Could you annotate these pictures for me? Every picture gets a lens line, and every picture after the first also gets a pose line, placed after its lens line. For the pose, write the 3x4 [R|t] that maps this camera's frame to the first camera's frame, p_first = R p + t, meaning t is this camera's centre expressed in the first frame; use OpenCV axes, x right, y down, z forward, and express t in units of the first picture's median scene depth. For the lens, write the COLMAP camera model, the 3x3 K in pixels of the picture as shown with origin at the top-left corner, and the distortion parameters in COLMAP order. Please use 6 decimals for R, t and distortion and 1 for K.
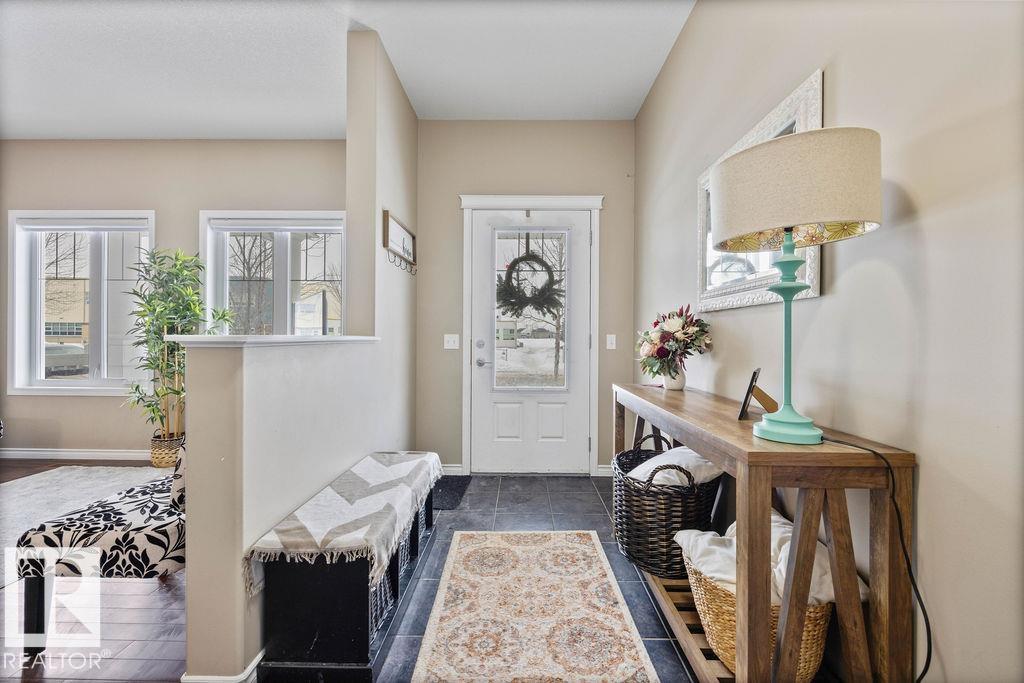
lens RADIAL K [[407.7, 0, 514.7], [0, 407.7, 337.5], [0, 0, 1]] dist [-0.001626, -0.000259]
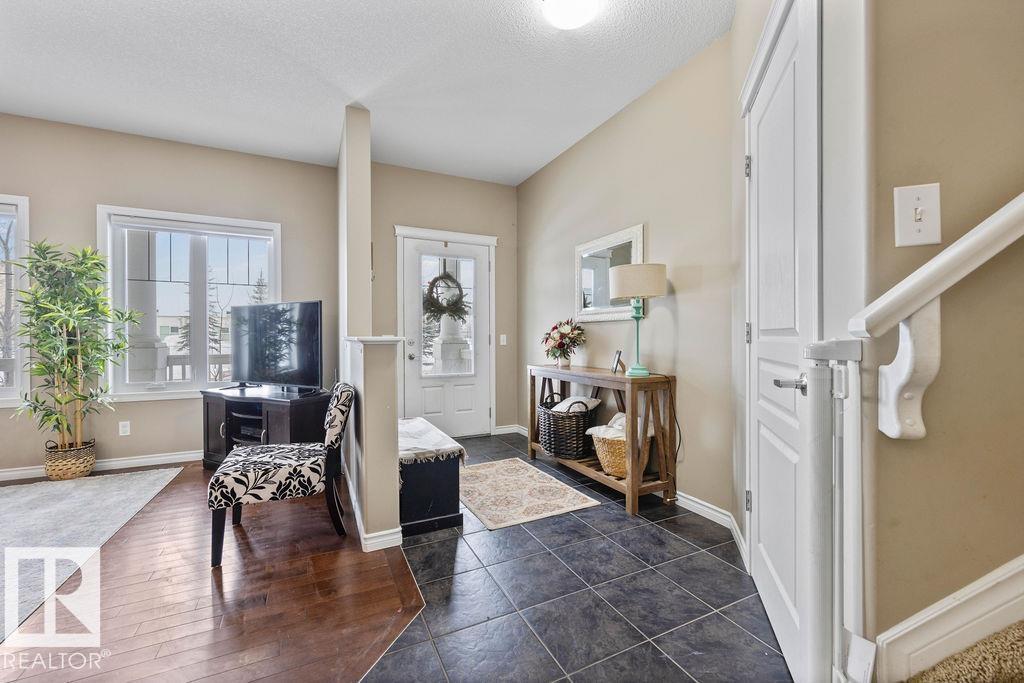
lens RADIAL K [[407.7, 0, 514.7], [0, 407.7, 337.5], [0, 0, 1]] dist [-0.001626, -0.000259]
pose [[0.894818, -0.007920, 0.446360, -0.619820], [0.006810, 0.999968, 0.004092, -0.004817], [-0.446379, -0.000622, 0.894844, -0.505226]]
